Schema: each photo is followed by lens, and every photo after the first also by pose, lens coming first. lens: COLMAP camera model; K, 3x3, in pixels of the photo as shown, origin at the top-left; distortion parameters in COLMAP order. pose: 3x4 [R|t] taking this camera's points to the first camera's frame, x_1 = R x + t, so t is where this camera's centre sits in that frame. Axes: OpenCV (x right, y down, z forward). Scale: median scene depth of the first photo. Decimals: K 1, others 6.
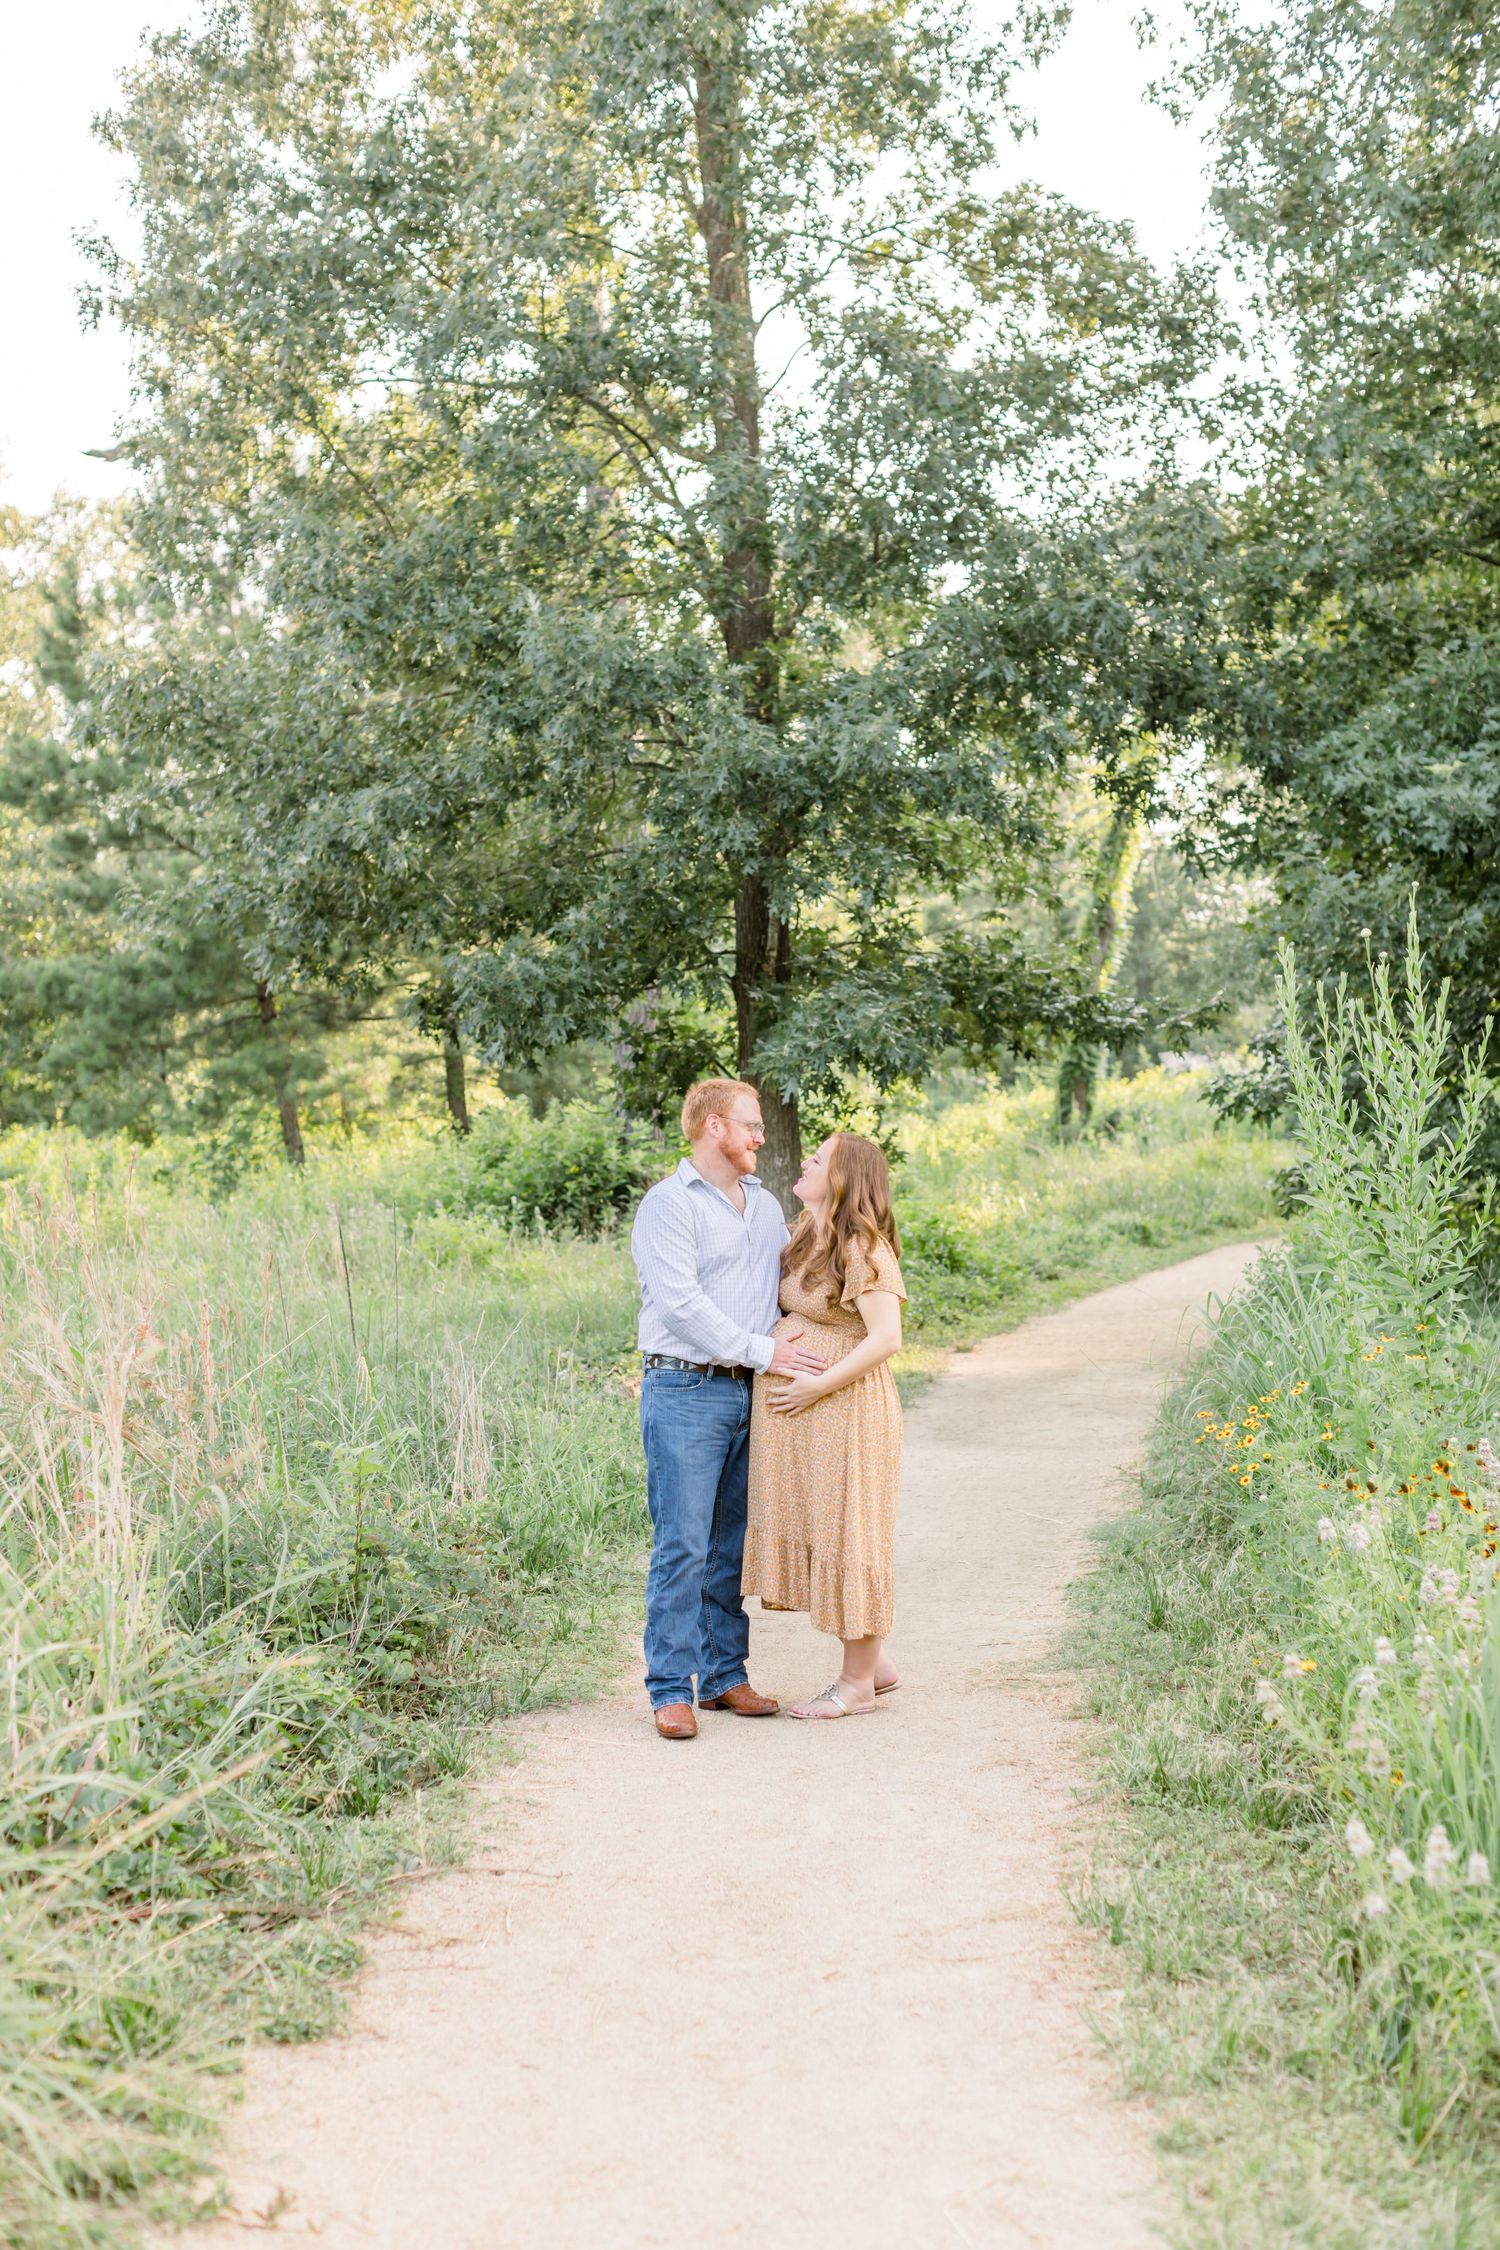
lens RADIAL K [[3174.5, 0, 737.9], [0, 3174.5, 1128.2], [0, 0, 1]] dist [0.030414, 0.008005]
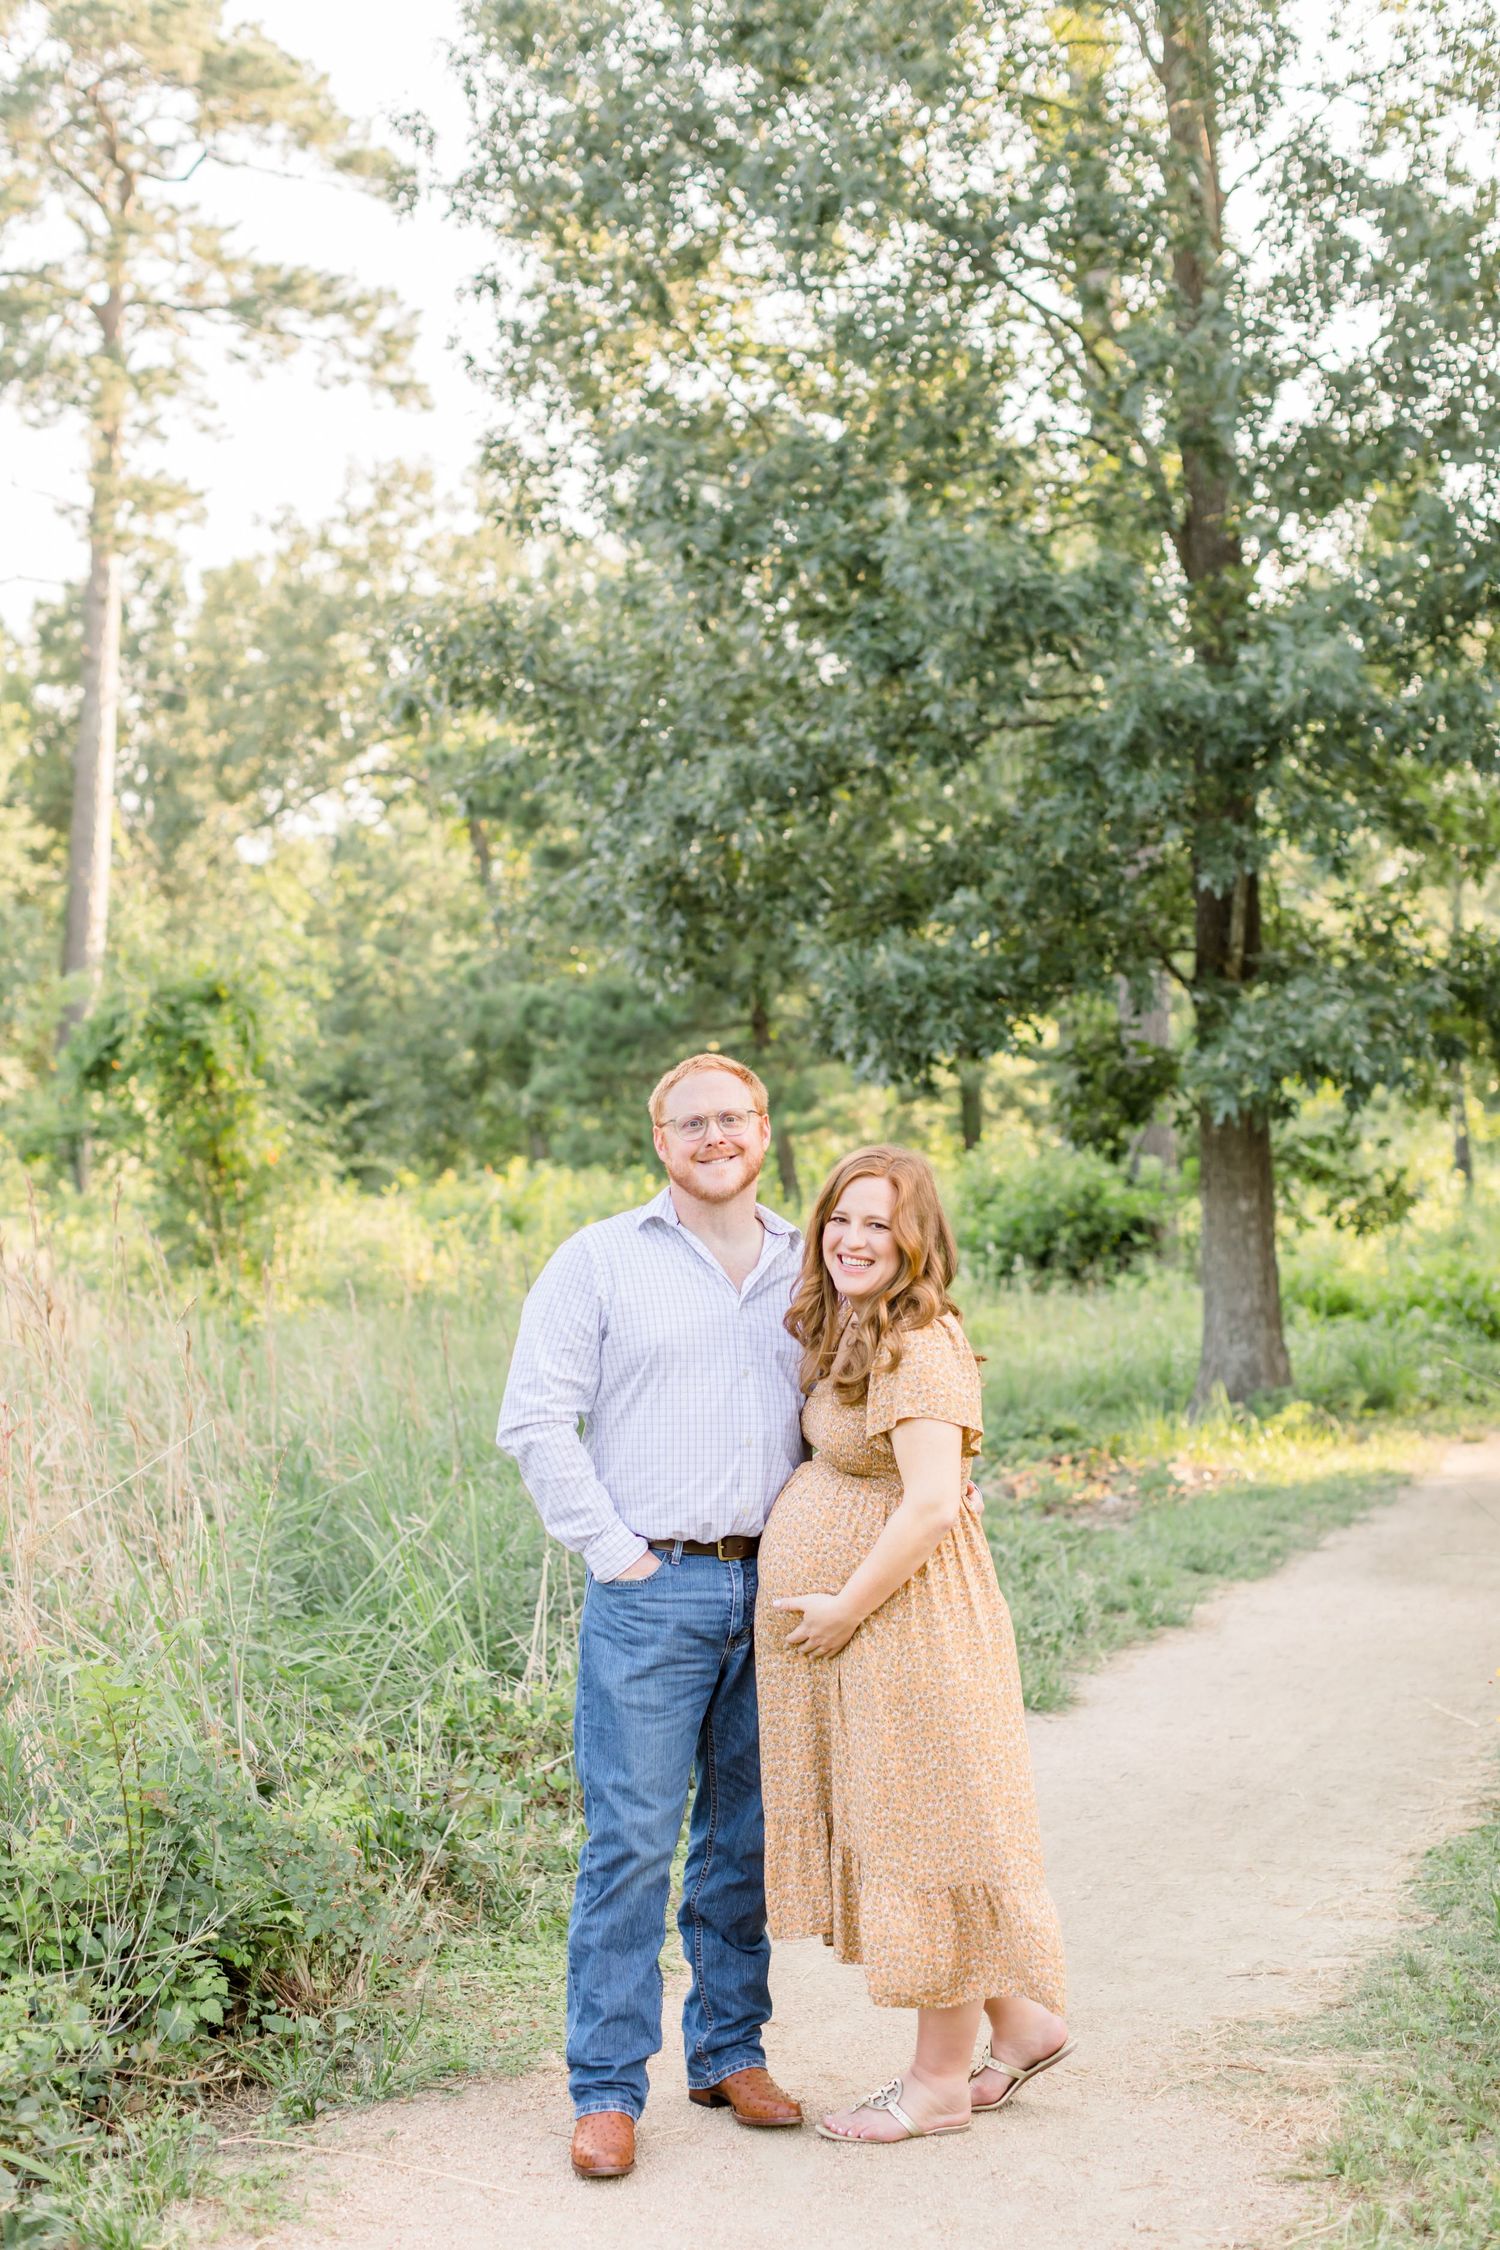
lens RADIAL K [[3174.5, 0, 737.9], [0, 3174.5, 1128.2], [0, 0, 1]] dist [0.030414, 0.008005]
pose [[0.979624, 0.001366, -0.200834, 0.055002], [-0.004204, 0.999897, -0.013703, 0.003063], [0.200795, 0.014268, 0.979529, 0.189803]]
